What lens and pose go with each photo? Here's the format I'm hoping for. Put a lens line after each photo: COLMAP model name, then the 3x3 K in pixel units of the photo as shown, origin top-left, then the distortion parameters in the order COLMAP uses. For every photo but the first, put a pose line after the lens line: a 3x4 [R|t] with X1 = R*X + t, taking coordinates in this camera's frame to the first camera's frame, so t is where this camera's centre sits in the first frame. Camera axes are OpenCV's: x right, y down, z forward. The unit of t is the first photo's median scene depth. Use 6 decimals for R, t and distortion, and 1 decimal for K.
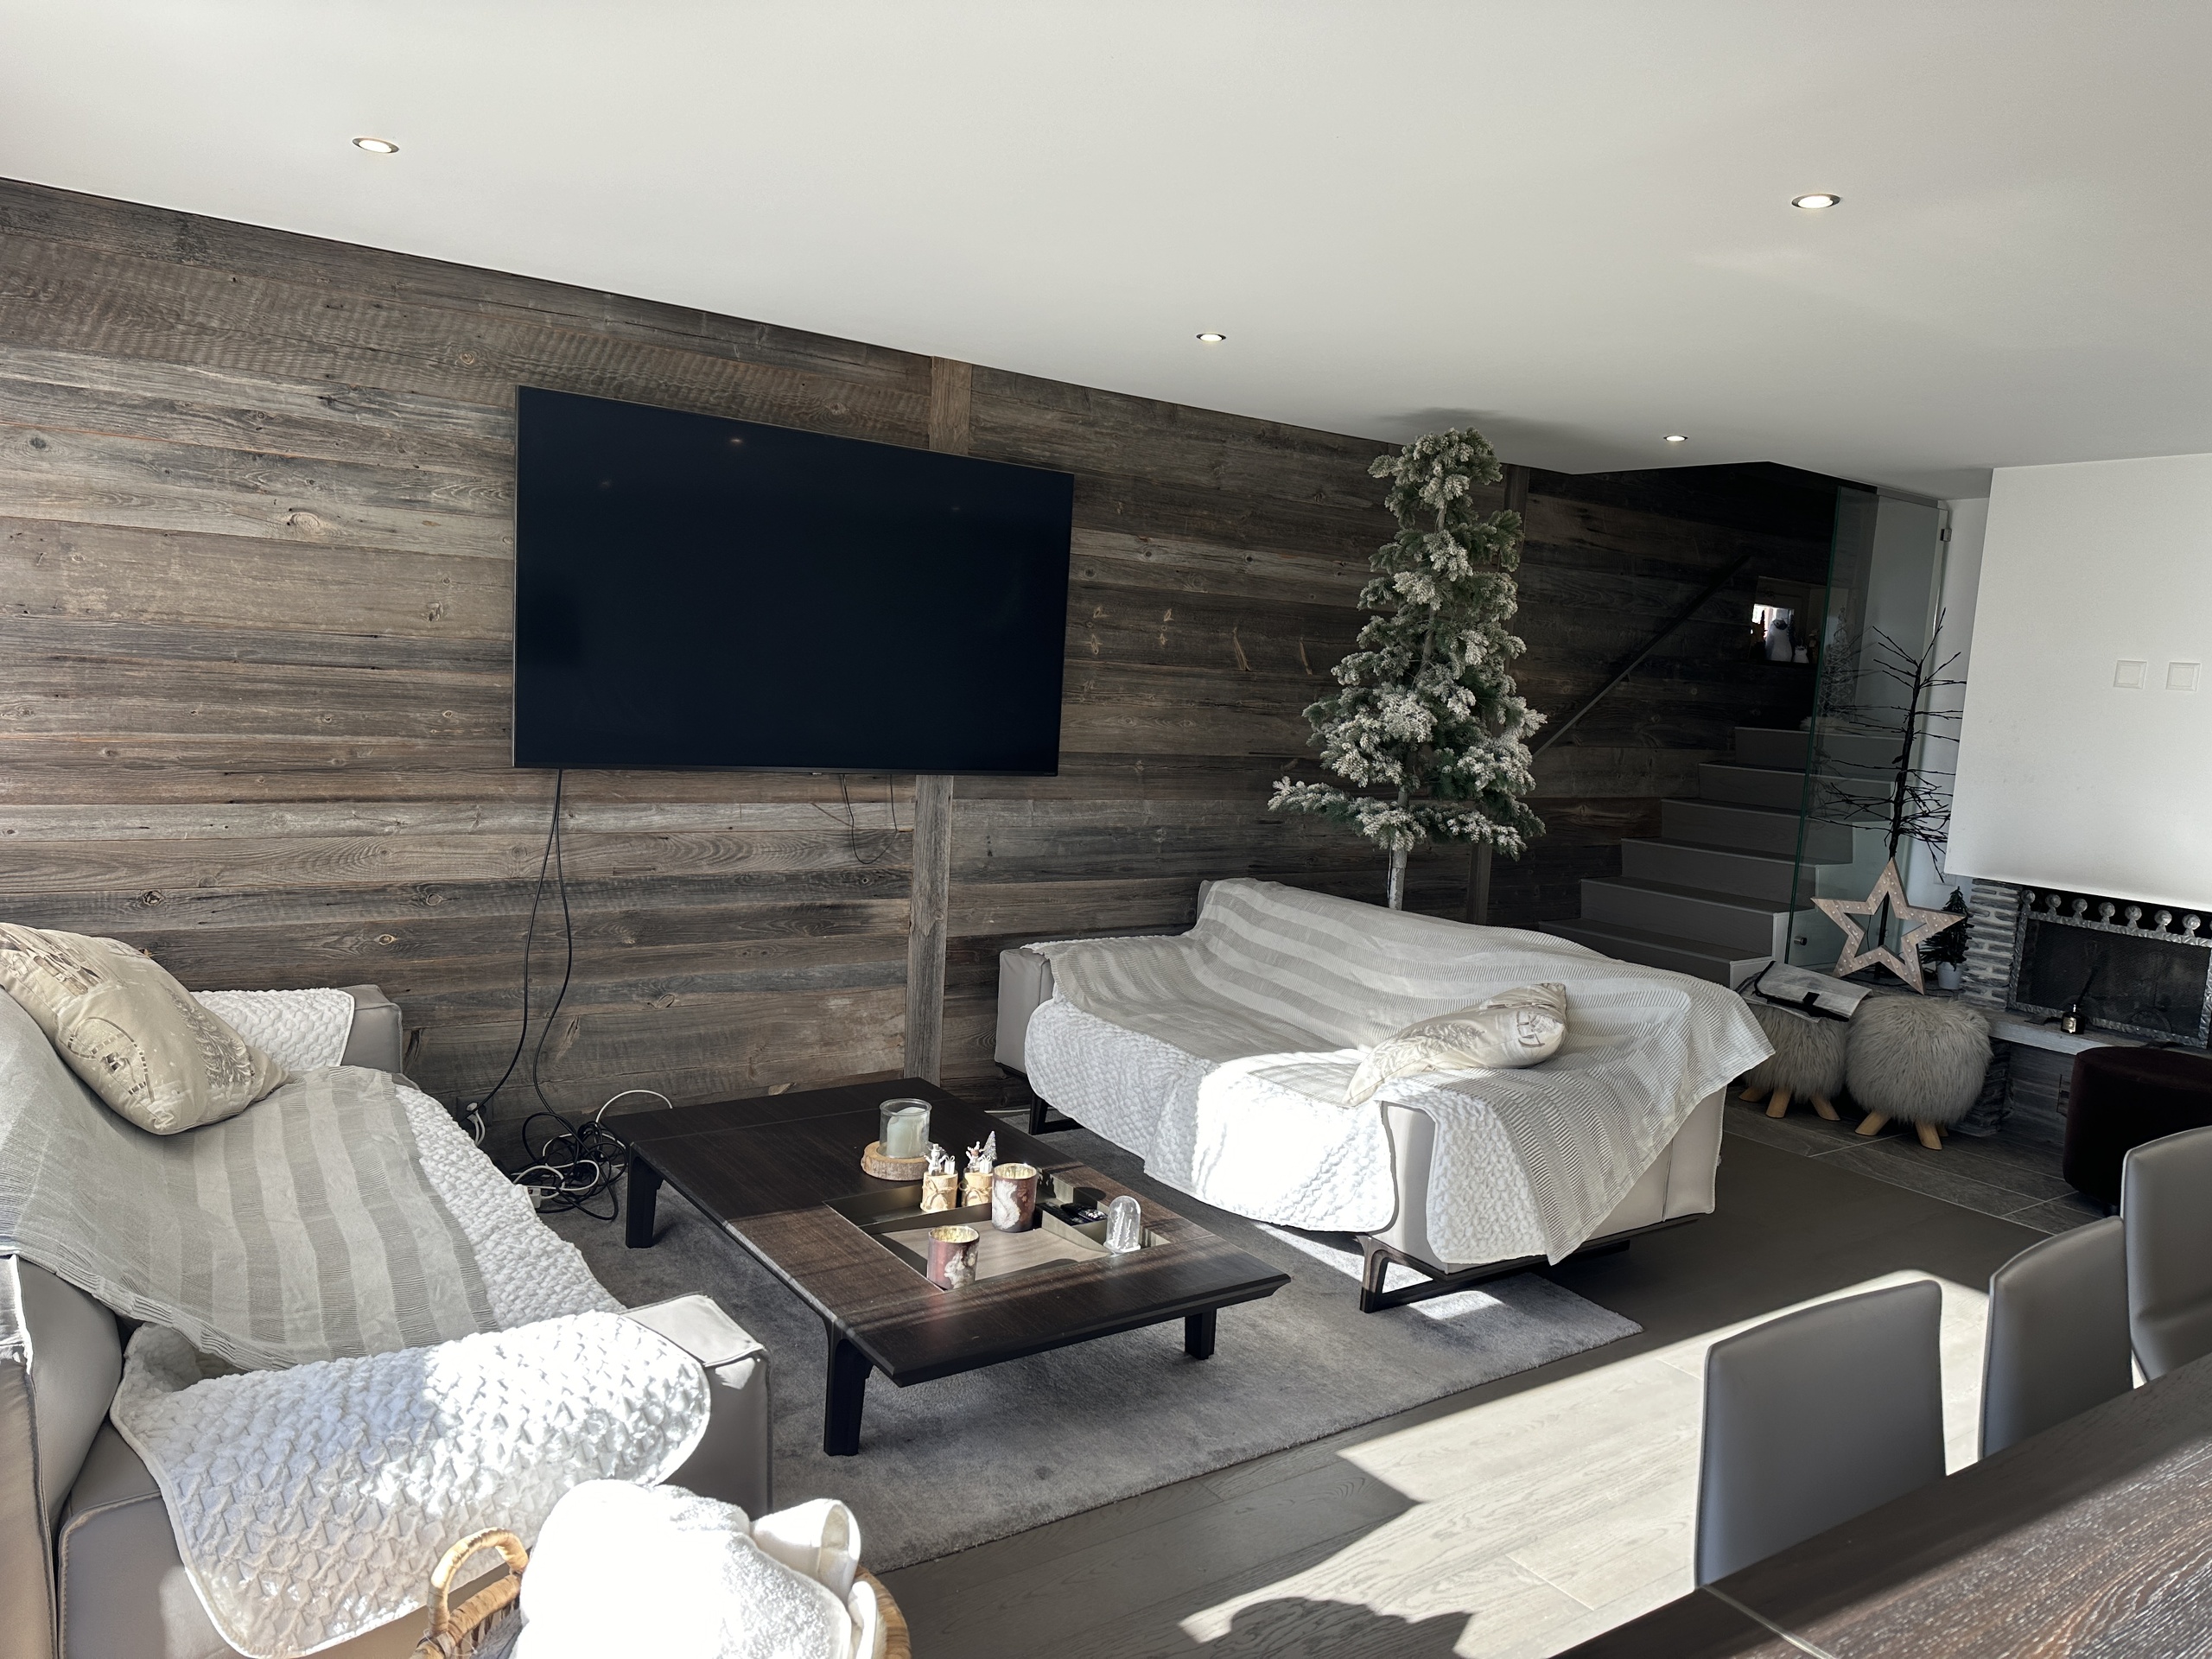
lens RADIAL K [[1555.2, 0, 1110.7], [0, 1555.2, 853.8], [0, 0, 1]] dist [0.084133, -0.086359]
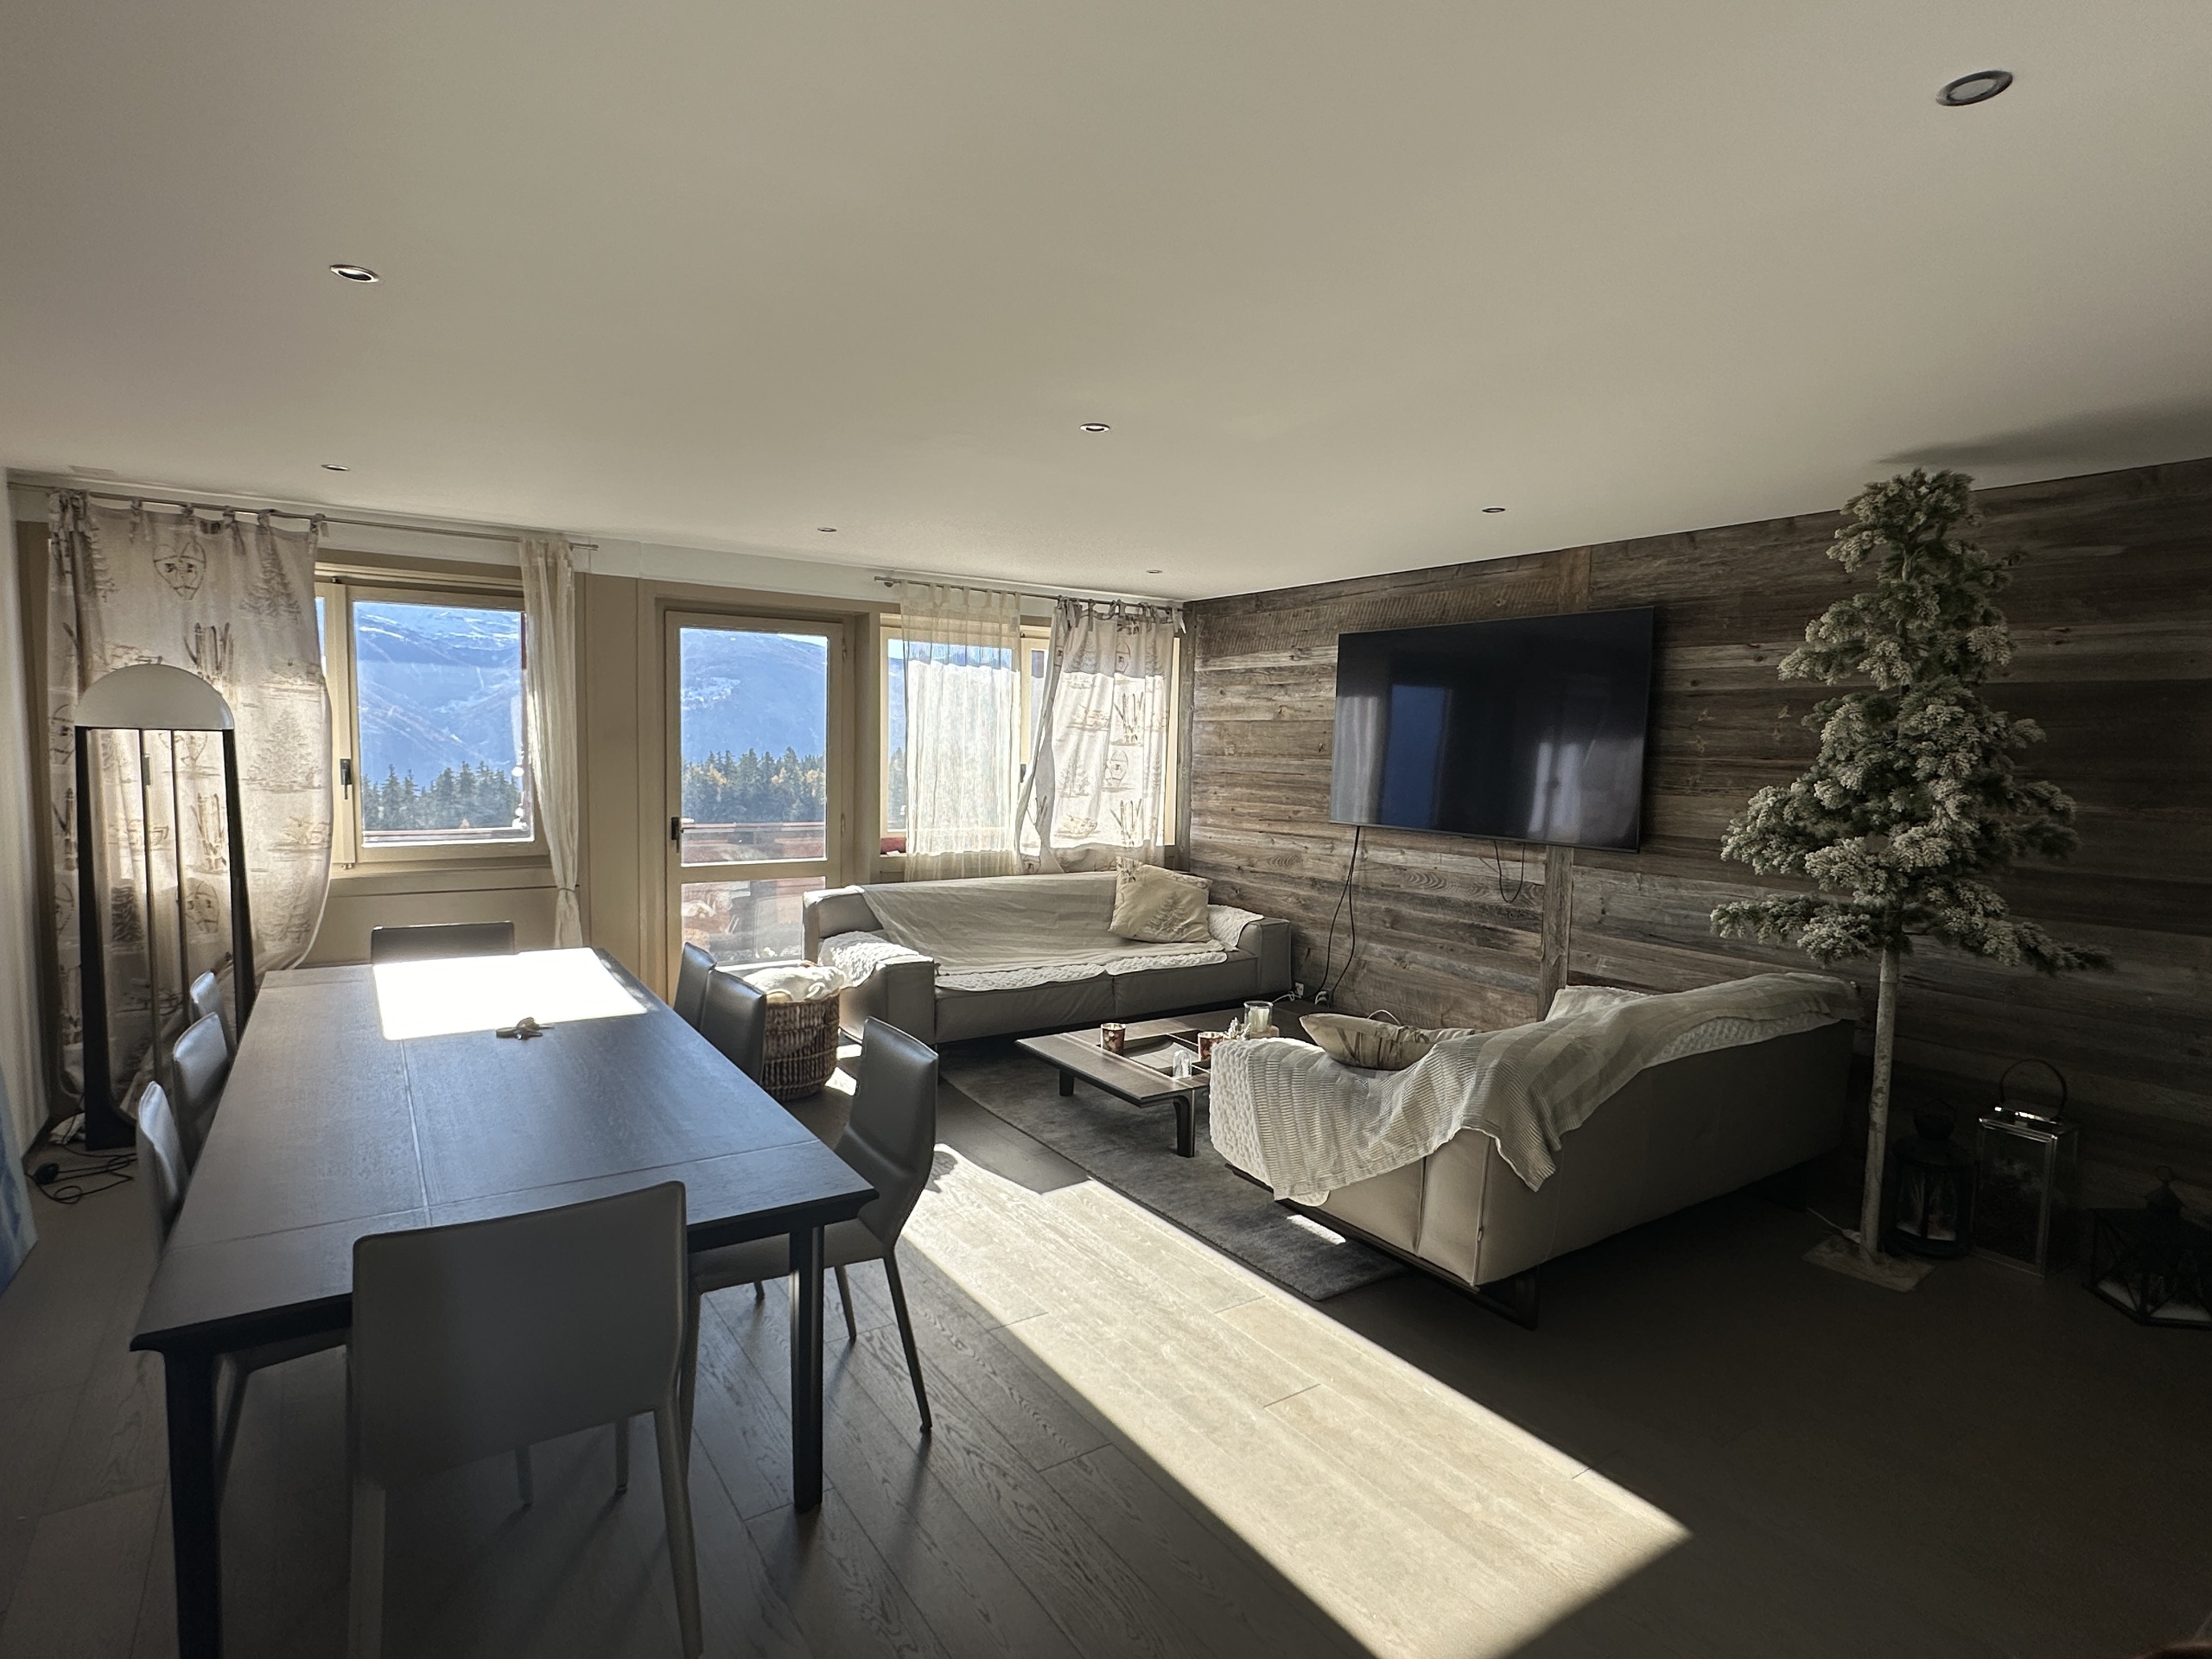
lens RADIAL K [[1165.3, 0, 1060.5], [0, 1165.3, 832.9], [0, 0, 1]] dist [-0.003448, 0.009734]
pose [[-0.059000, 0.014799, -0.998148, 0.944694], [-0.143813, 0.989334, 0.023169, -0.023185], [0.987845, 0.144913, -0.056242, 0.638204]]
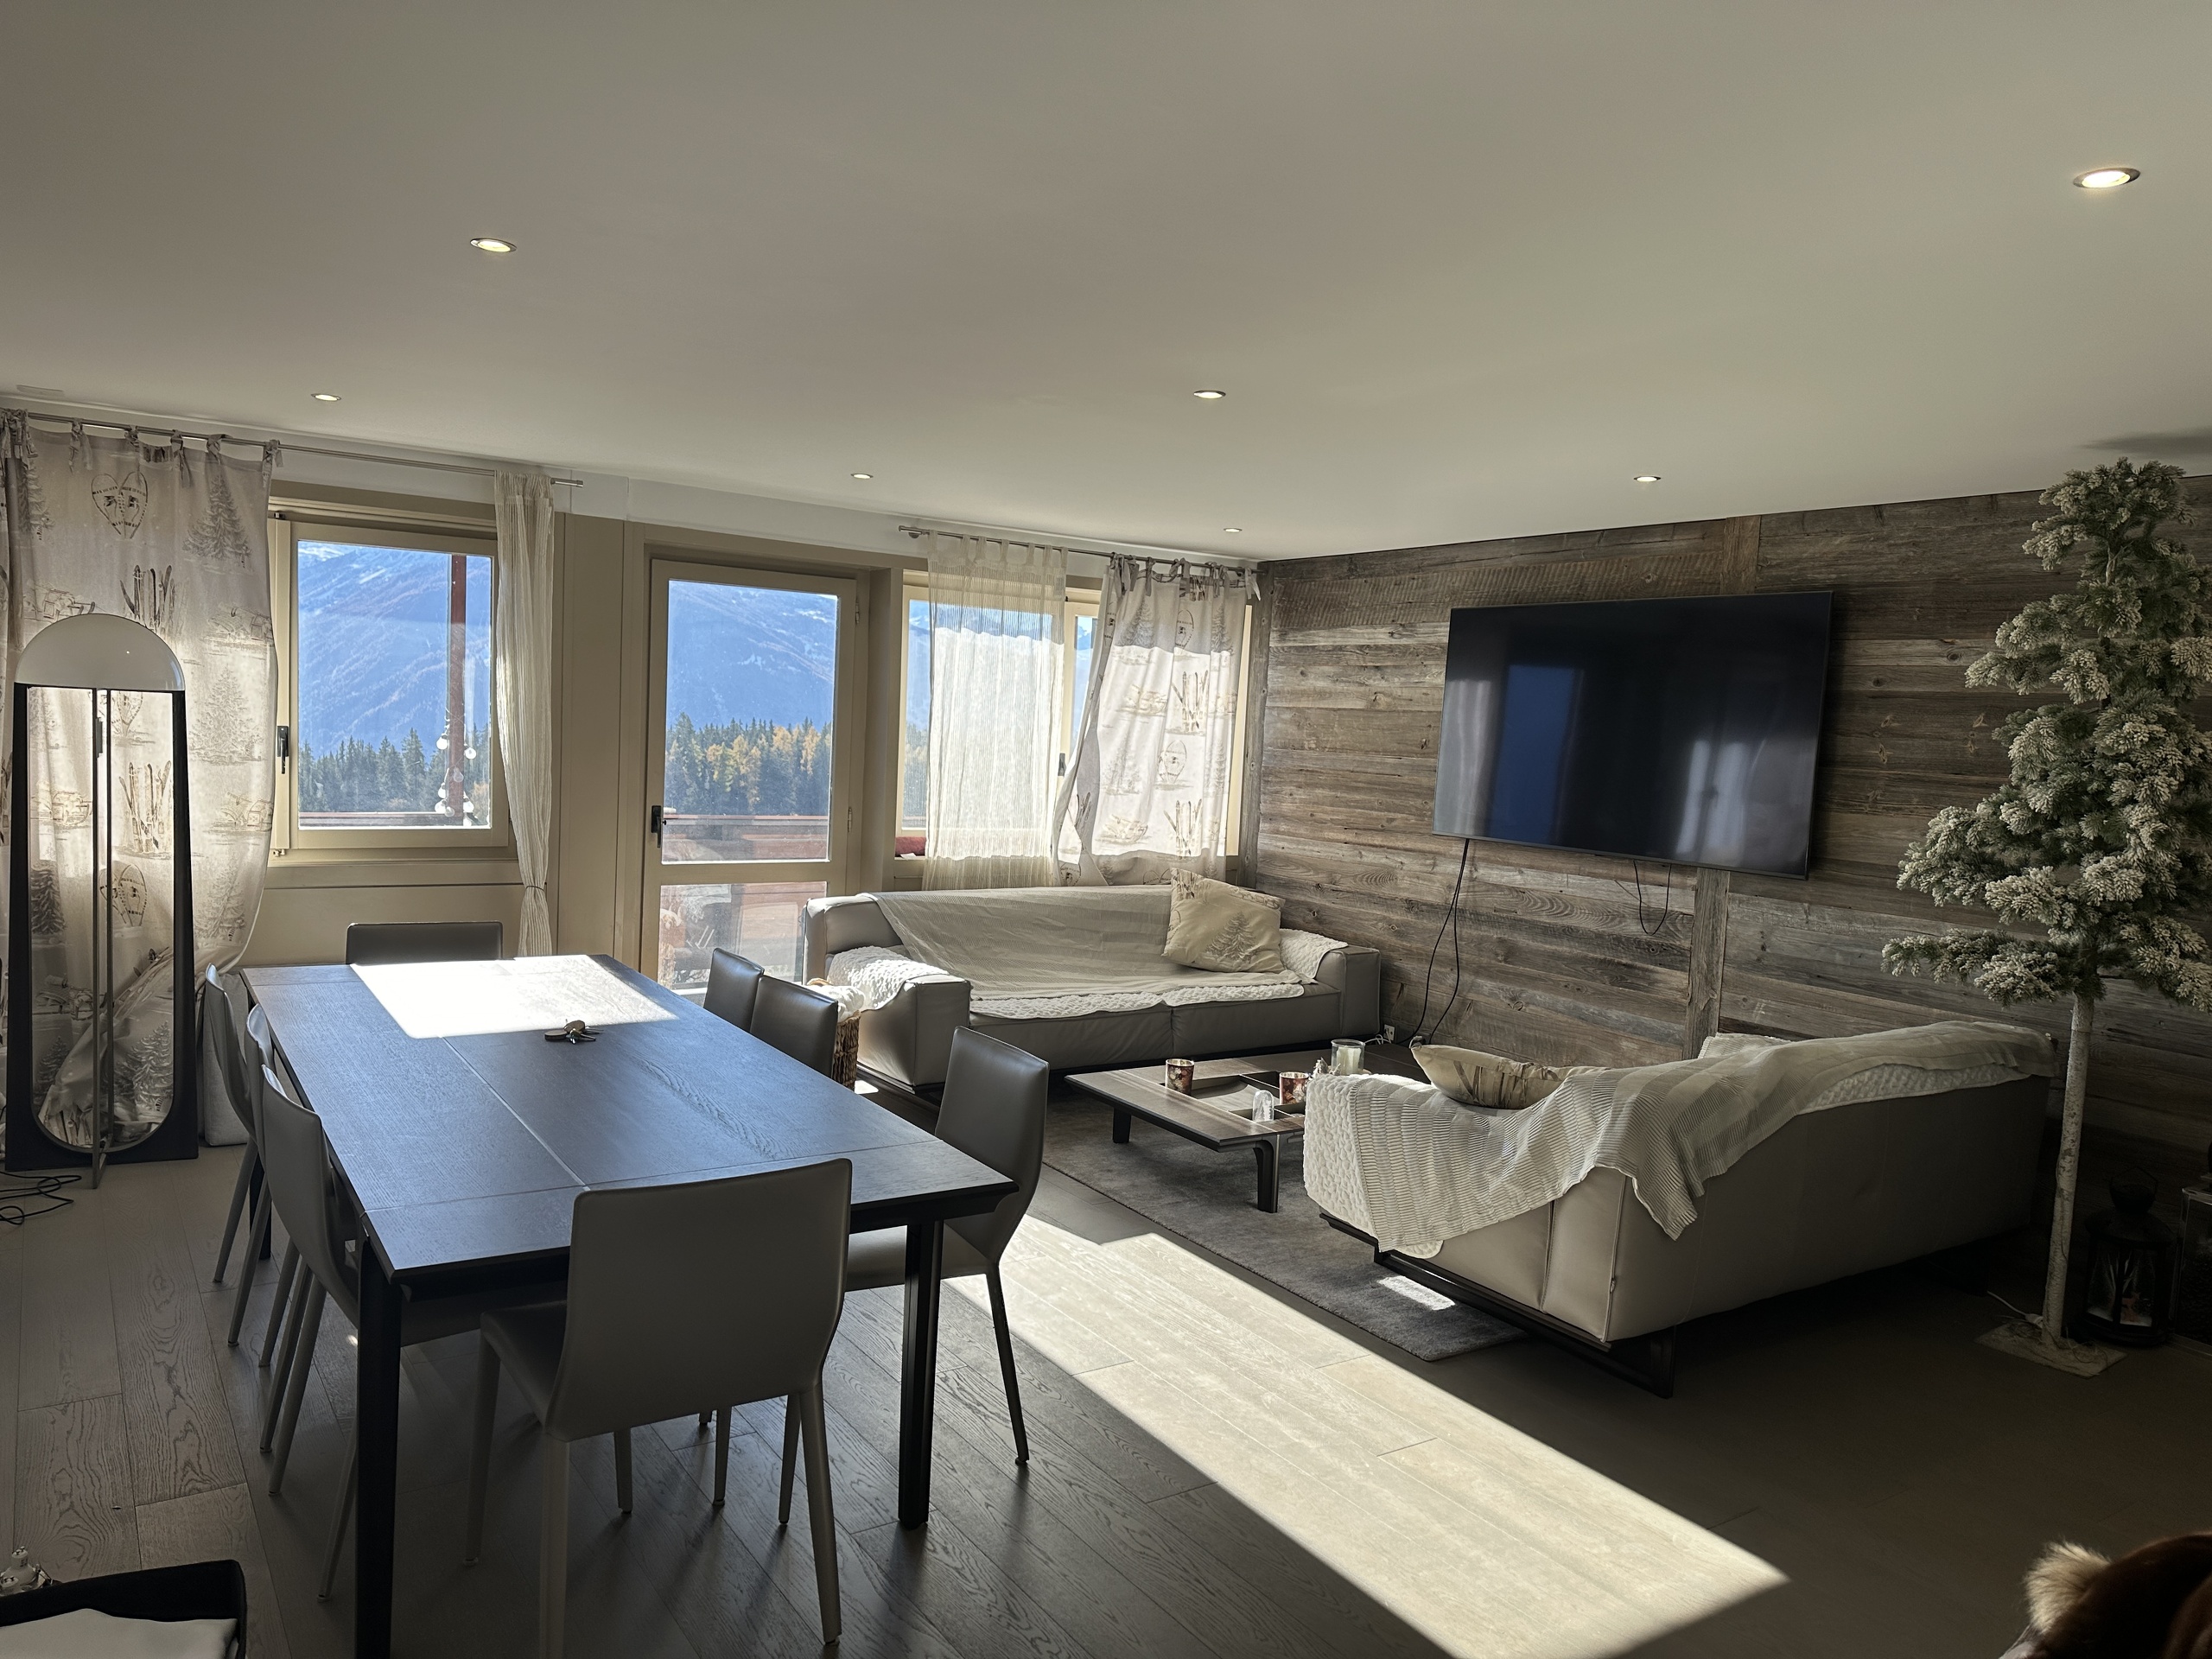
lens RADIAL K [[1555.2, 0, 1034.8], [0, 1555.2, 829.6], [0, 0, 1]] dist [0.084133, -0.086359]
pose [[-0.064057, 0.007938, -0.997915, 1.099944], [-0.171530, 0.984999, 0.018846, -0.015648], [0.983094, 0.172380, -0.061734, 0.586906]]
